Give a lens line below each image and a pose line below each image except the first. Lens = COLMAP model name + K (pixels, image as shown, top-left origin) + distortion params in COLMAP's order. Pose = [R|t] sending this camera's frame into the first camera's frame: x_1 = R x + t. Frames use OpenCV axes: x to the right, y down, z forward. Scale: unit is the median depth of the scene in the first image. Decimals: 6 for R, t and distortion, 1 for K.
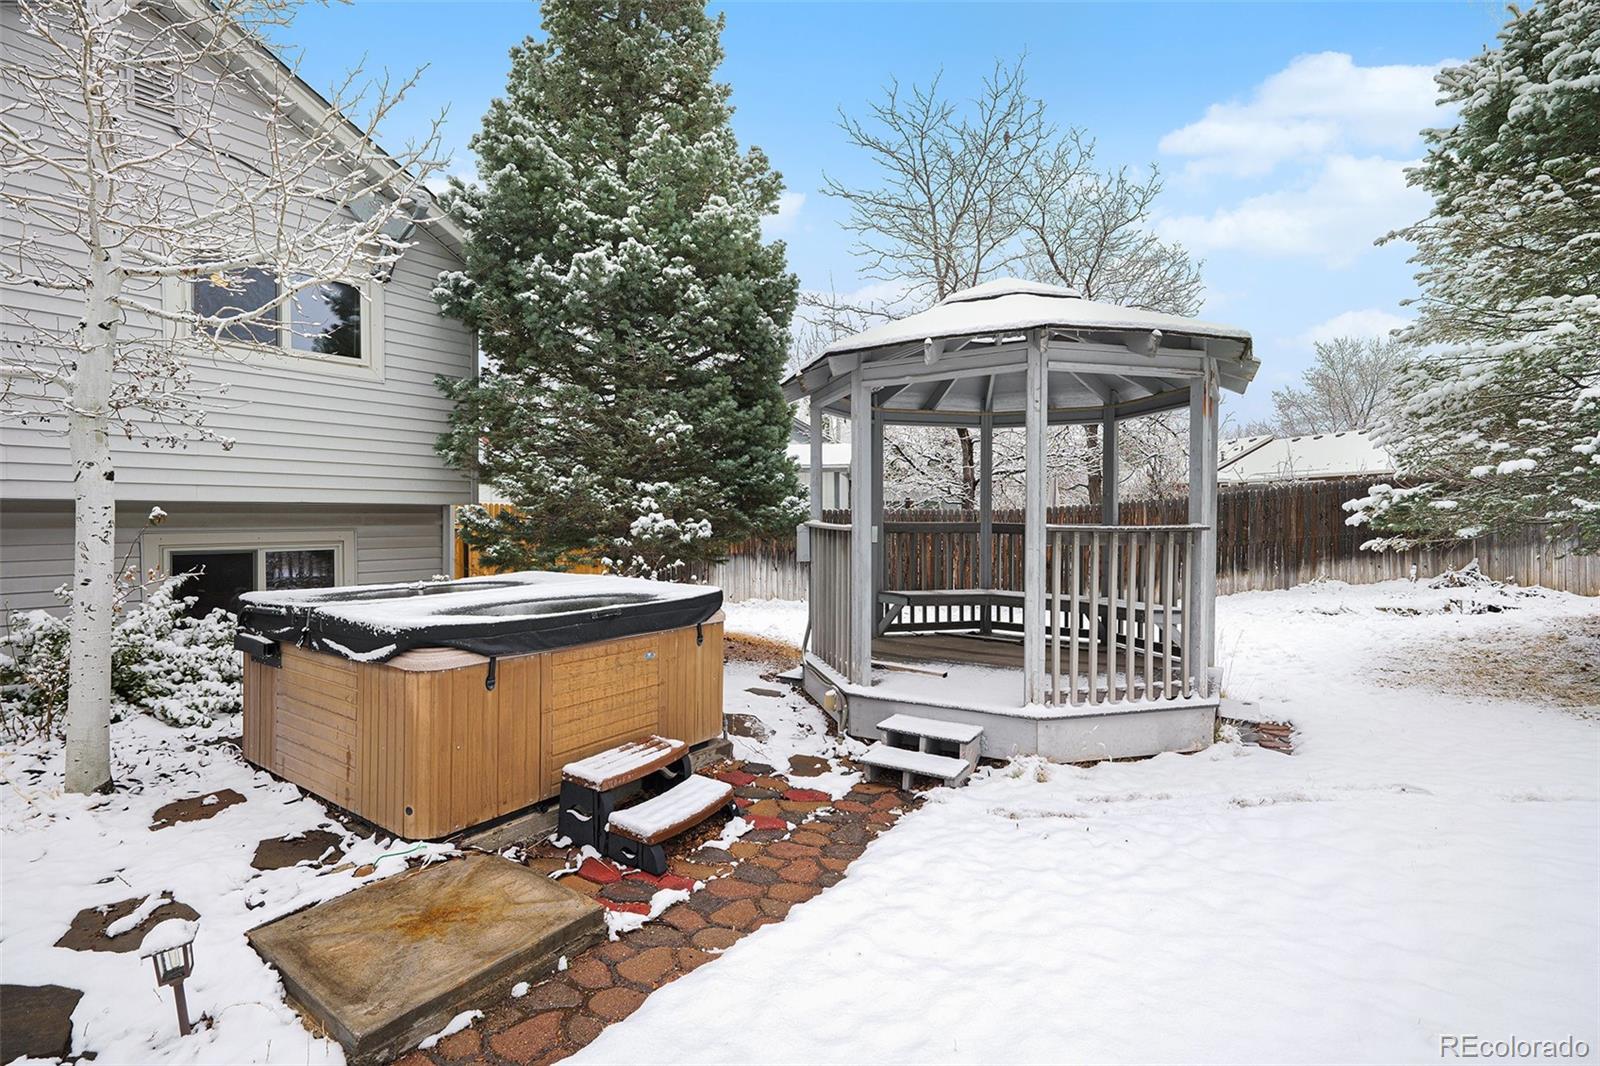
lens RADIAL K [[752.8, 0, 809.8], [0, 752.8, 530.6], [0, 0, 1]] dist [0.005145, 0.000044]
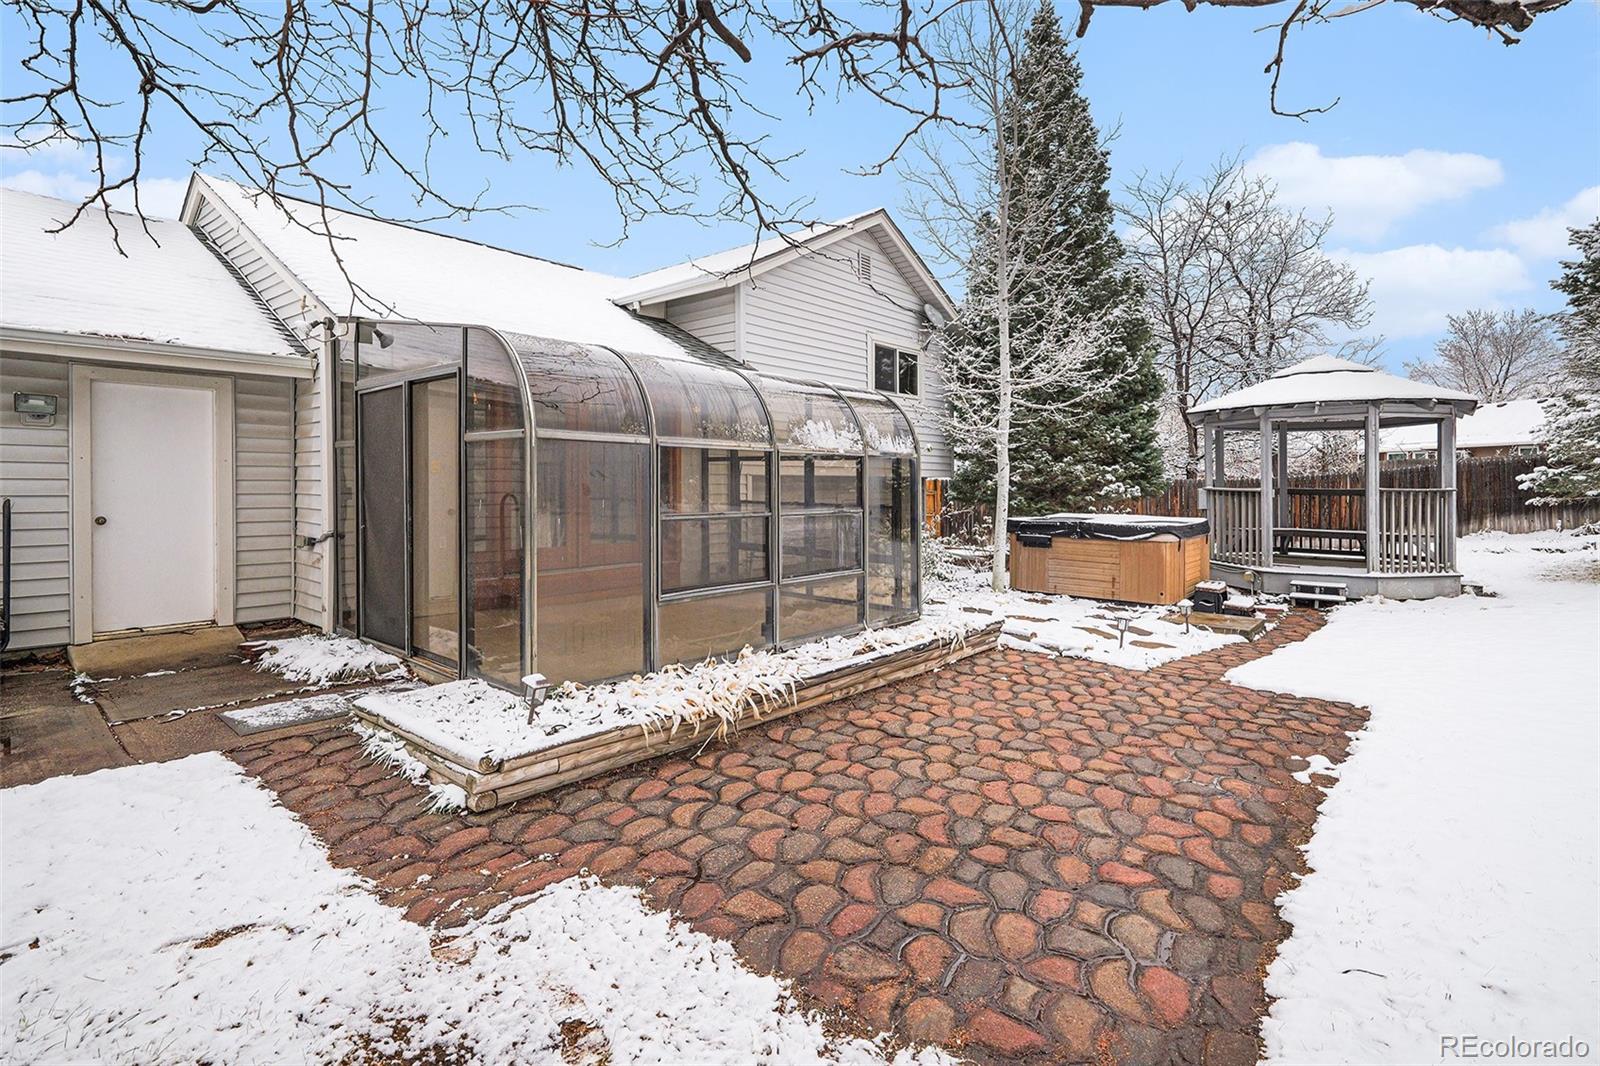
lens RADIAL K [[776.9, 0, 801.9], [0, 776.9, 480.2], [0, 0, 1]] dist [-0.001186, -0.000631]
pose [[0.995573, -0.000538, -0.093985, -0.764049], [-0.001699, 0.999717, -0.023728, 0.017005], [0.093971, 0.023782, 0.995291, -0.932102]]
